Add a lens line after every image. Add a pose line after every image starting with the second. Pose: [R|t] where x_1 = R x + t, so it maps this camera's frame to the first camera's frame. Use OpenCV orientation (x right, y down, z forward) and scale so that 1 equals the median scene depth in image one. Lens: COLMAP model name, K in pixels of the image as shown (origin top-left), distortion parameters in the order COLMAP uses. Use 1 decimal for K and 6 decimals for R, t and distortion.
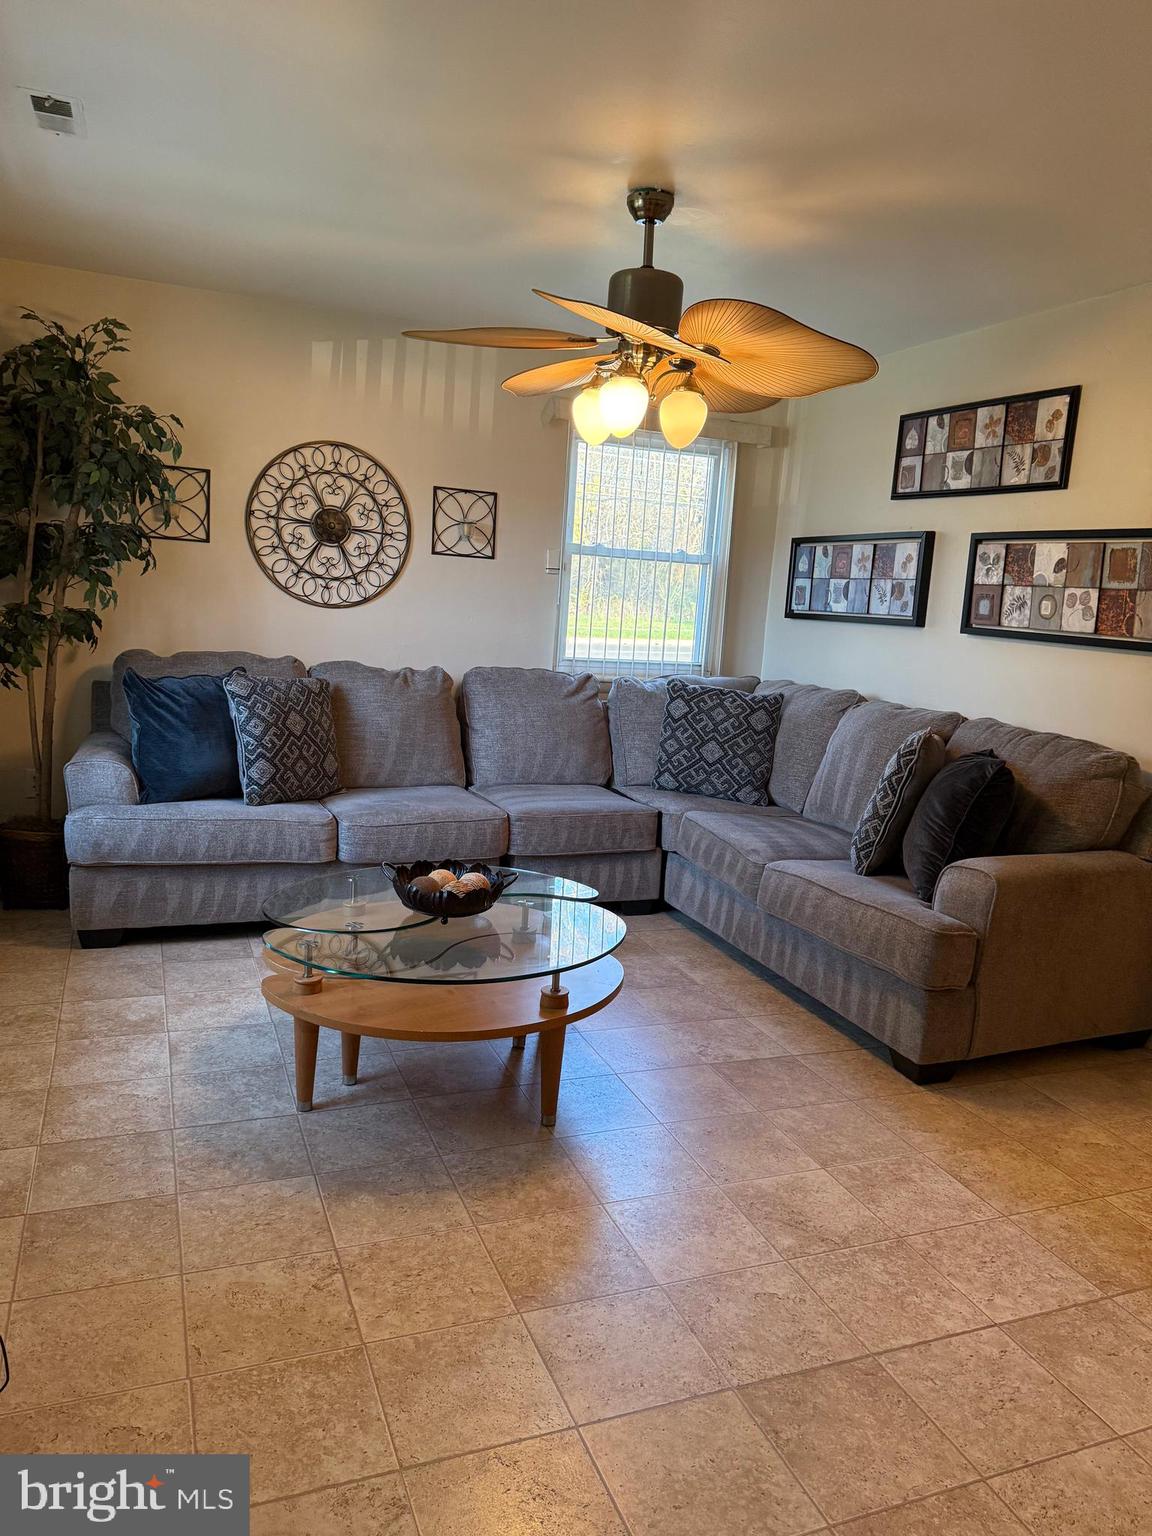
lens RADIAL K [[1078.4, 0, 569.8], [0, 1078.4, 780.8], [0, 0, 1]] dist [0.078932, -0.088654]
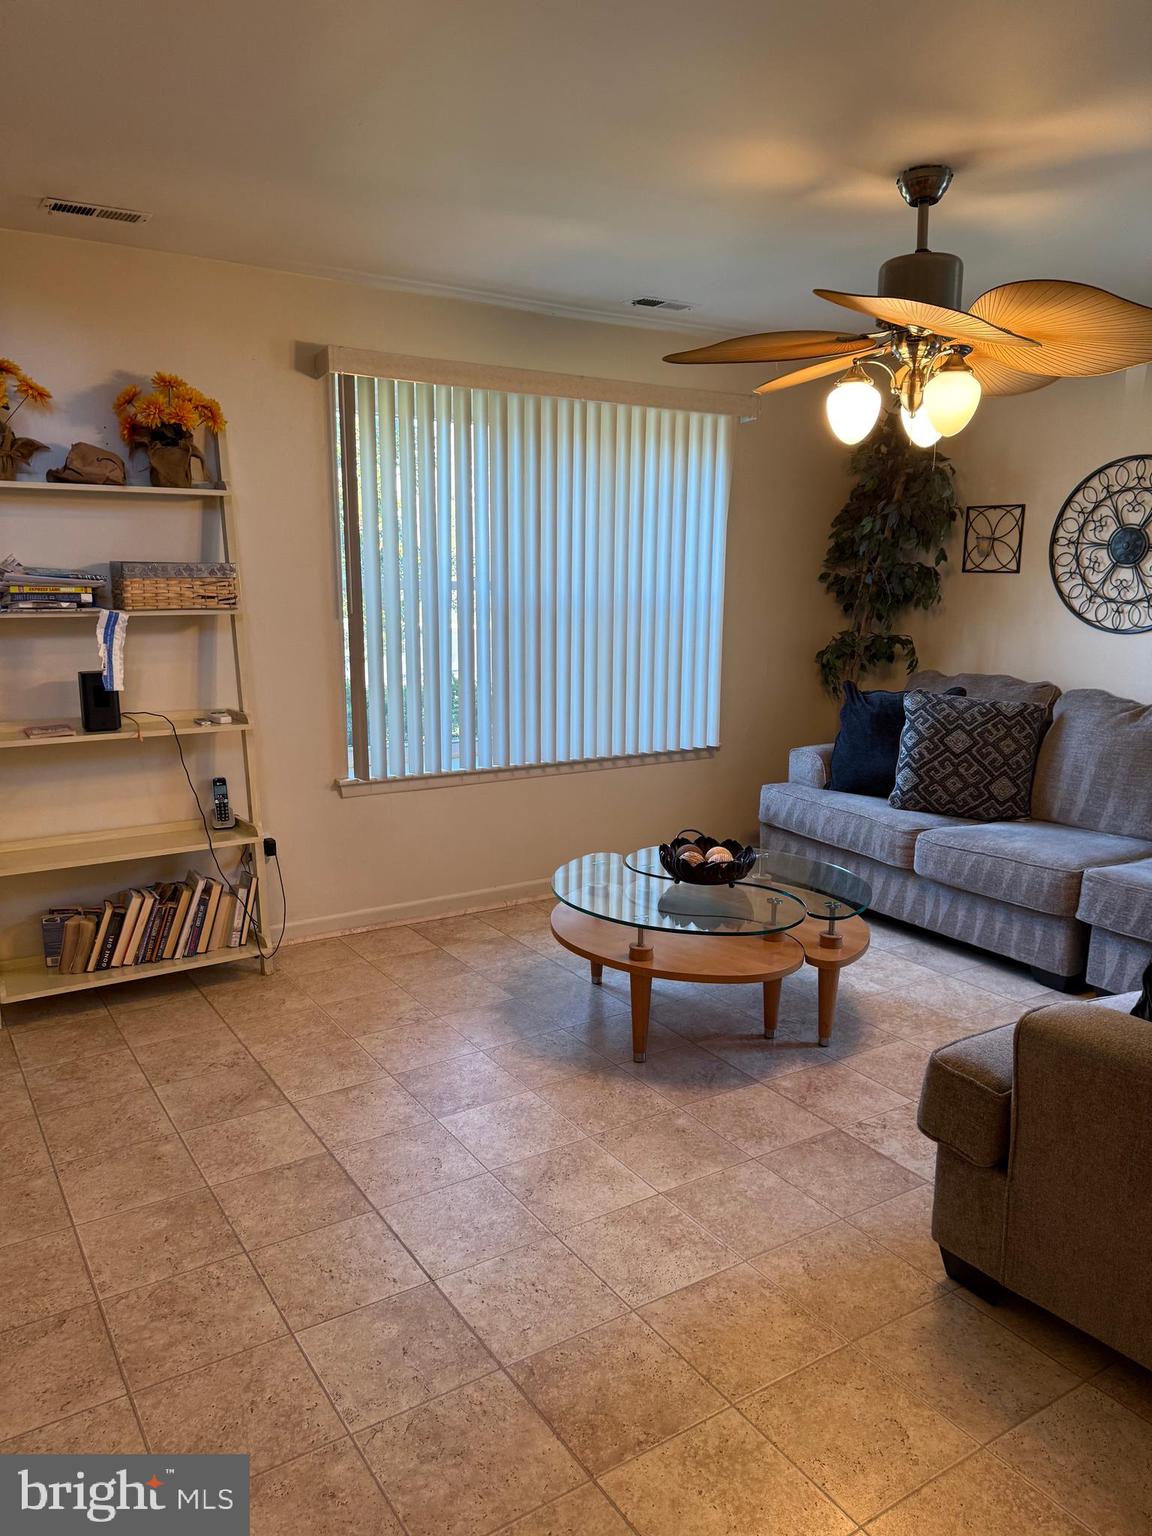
lens RADIAL K [[1078.4, 0, 572.1], [0, 1078.4, 775.8], [0, 0, 1]] dist [0.078932, -0.088654]
pose [[0.189226, 0.116762, -0.974967, 0.629379], [-0.170983, 0.981654, 0.084378, -0.040305], [0.966932, 0.150736, 0.205719, 0.384649]]
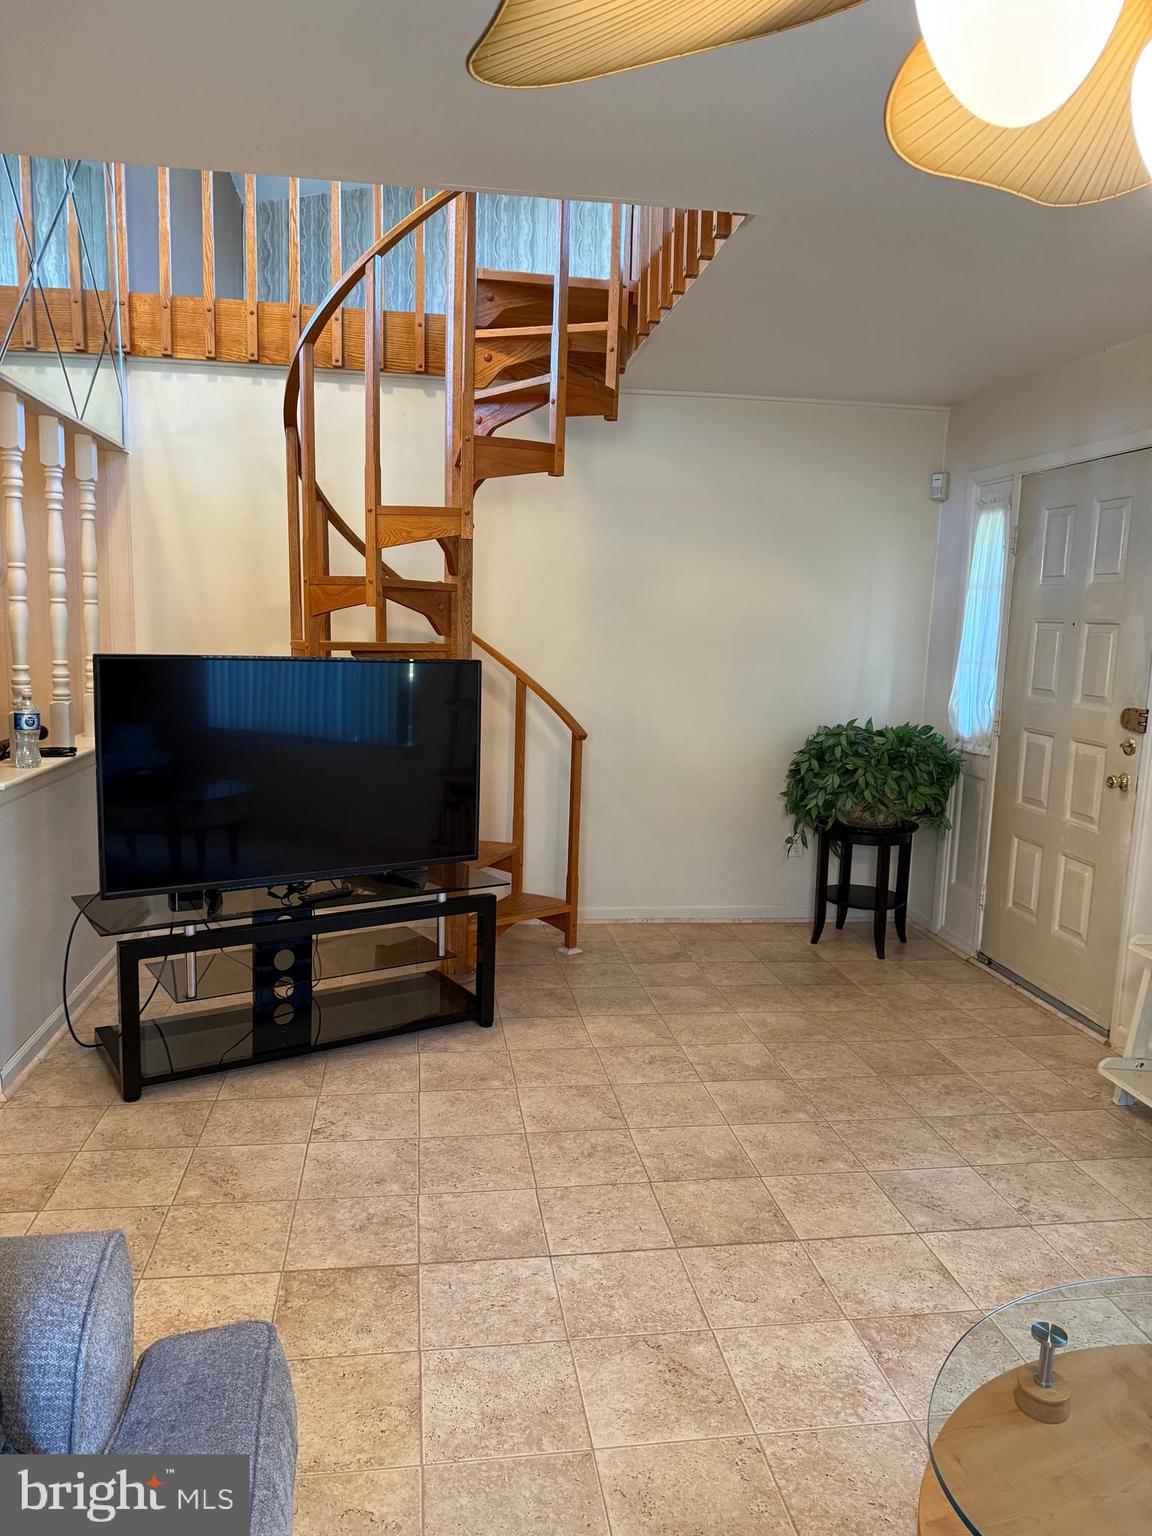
lens RADIAL K [[1078.4, 0, 578.9], [0, 1078.4, 769.4], [0, 0, 1]] dist [0.078932, -0.088654]
pose [[-0.970579, -0.126587, 0.204821, 0.085719], [-0.054504, 0.944075, 0.325194, -0.169418], [-0.234531, 0.304463, -0.923200, 0.871408]]
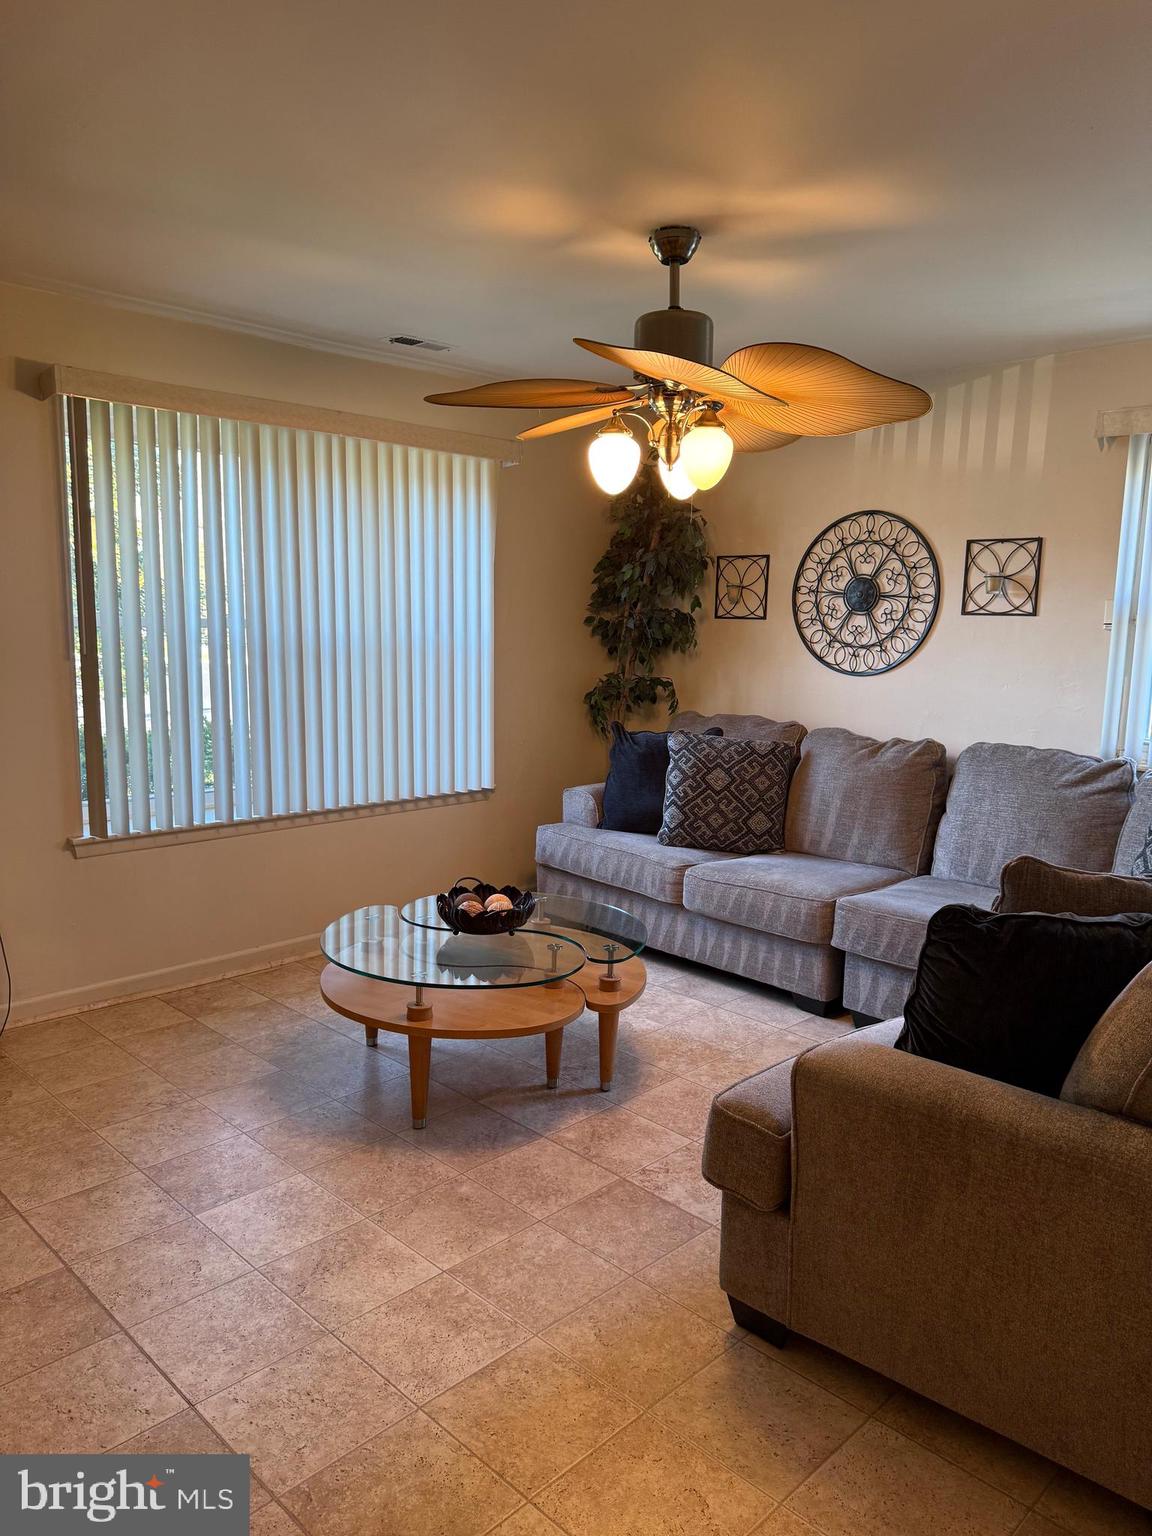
lens RADIAL K [[1078.4, 0, 571.5], [0, 1078.4, 780.0], [0, 0, 1]] dist [0.078932, -0.088654]
pose [[0.393476, 0.080143, -0.915835, 0.608837], [-0.154677, 0.987763, 0.019983, -0.045759], [0.906230, 0.133796, 0.401057, 0.386926]]
